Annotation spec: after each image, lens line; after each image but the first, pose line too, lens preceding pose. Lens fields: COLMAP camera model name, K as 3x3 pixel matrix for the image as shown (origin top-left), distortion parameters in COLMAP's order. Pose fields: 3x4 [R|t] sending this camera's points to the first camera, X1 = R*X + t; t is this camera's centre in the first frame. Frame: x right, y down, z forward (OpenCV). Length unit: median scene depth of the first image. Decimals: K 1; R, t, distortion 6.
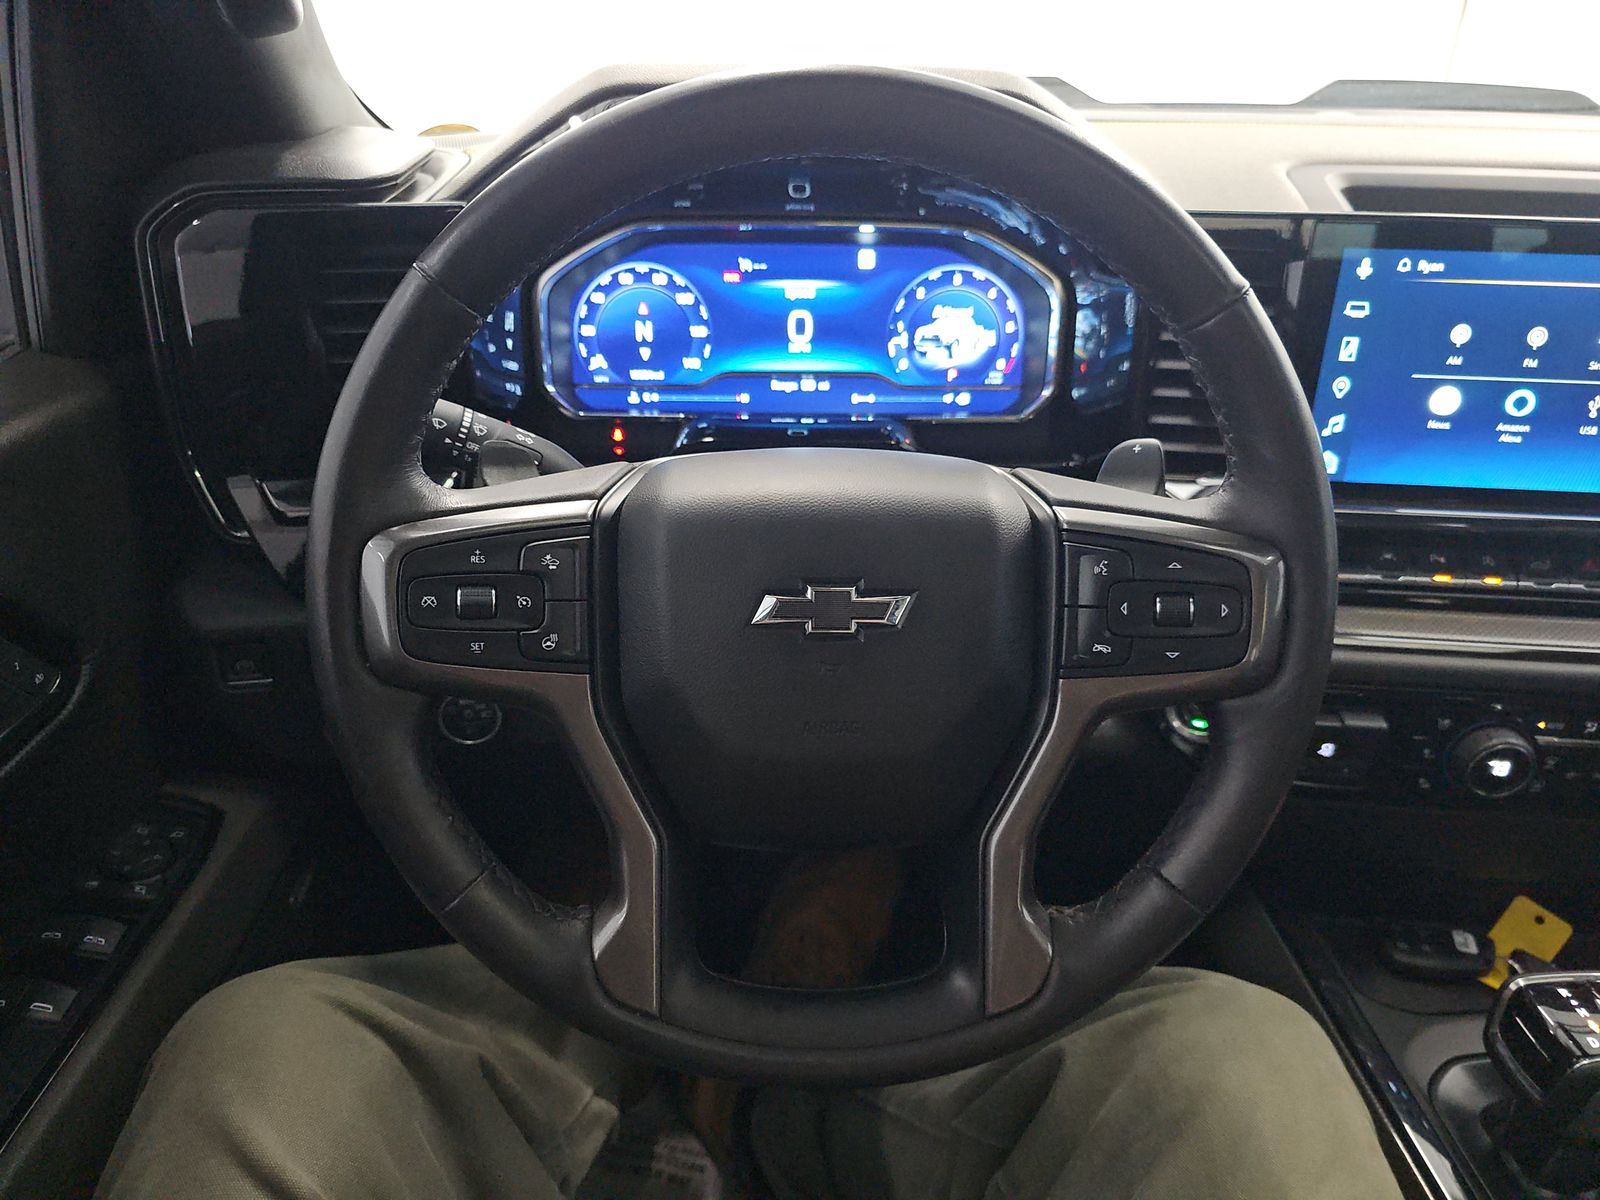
lens RADIAL K [[1057.6, 0, 798.1], [0, 1057.6, 604.5], [0, 0, 1]] dist [0.037731, -0.029411]
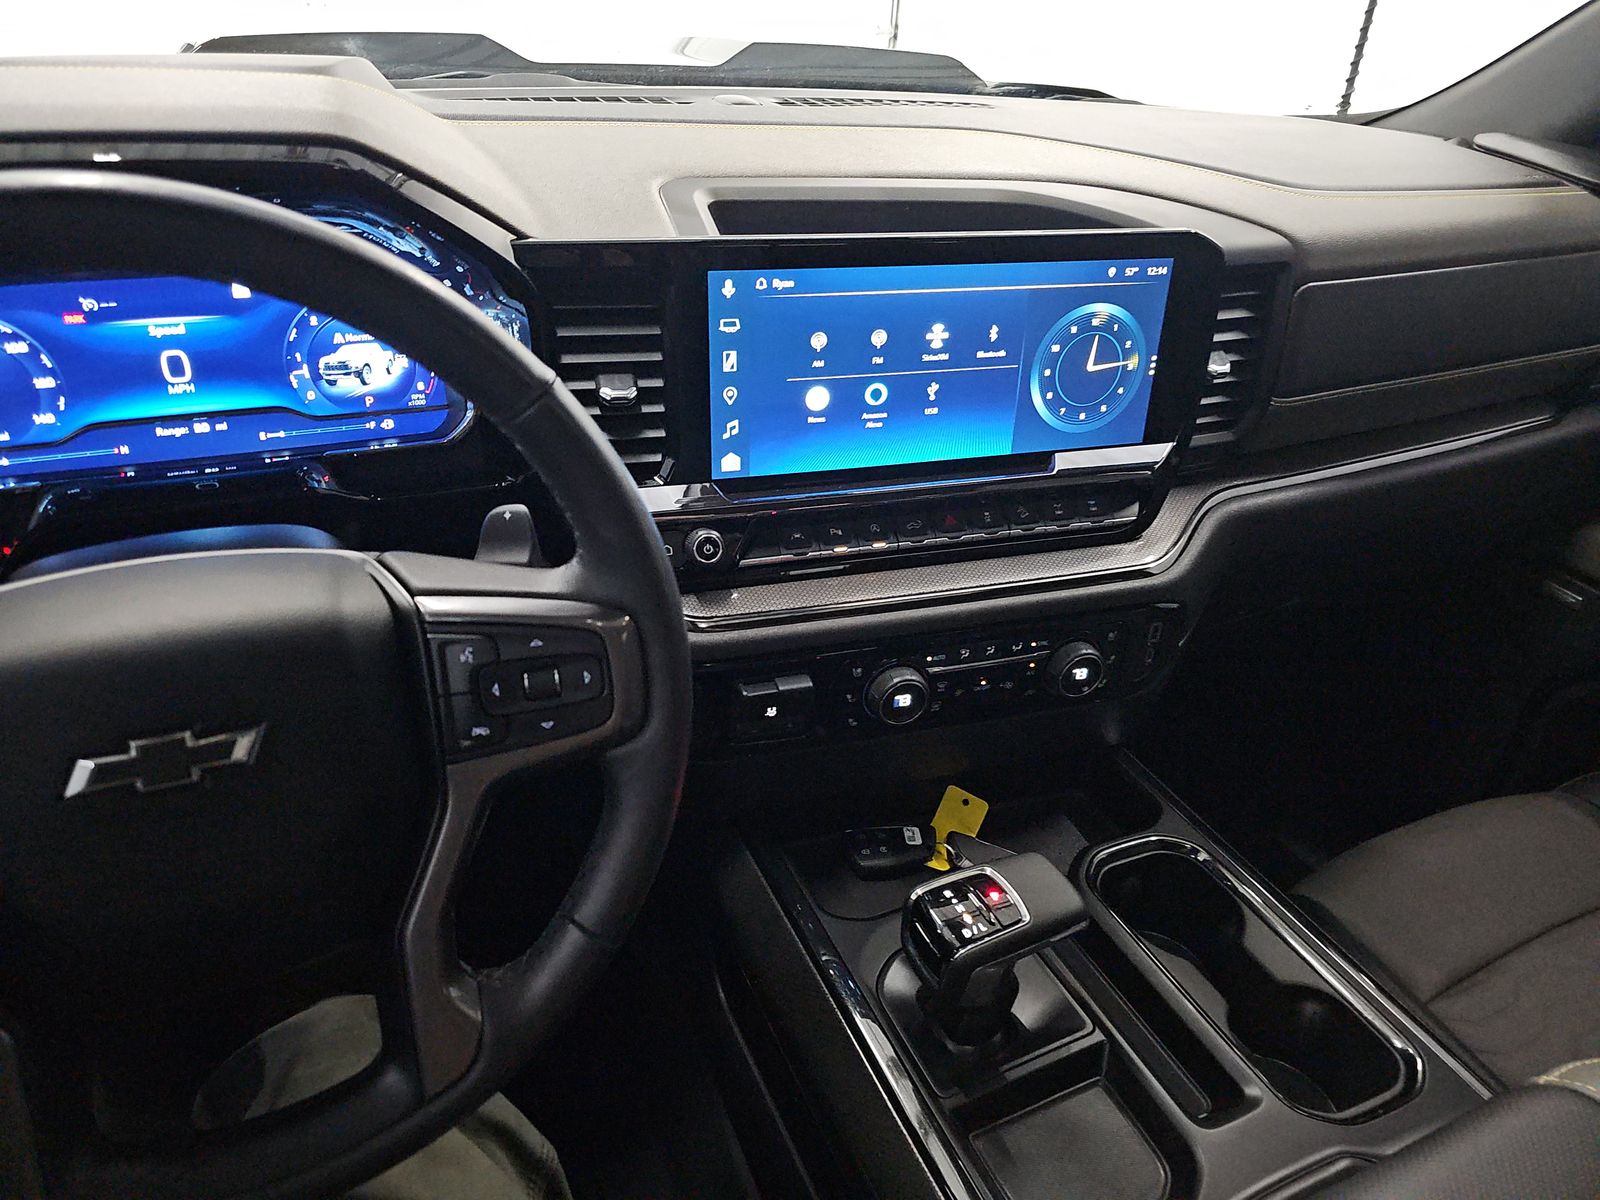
lens RADIAL K [[1048.5, 0, 798.9], [0, 1048.5, 563.8], [0, 0, 1]] dist [0.101015, -0.088179]
pose [[0.930663, -0.163638, 0.327245, 0.190977], [0.138011, 0.985347, 0.100226, -0.131048], [-0.338850, -0.048113, 0.939609, -0.051946]]
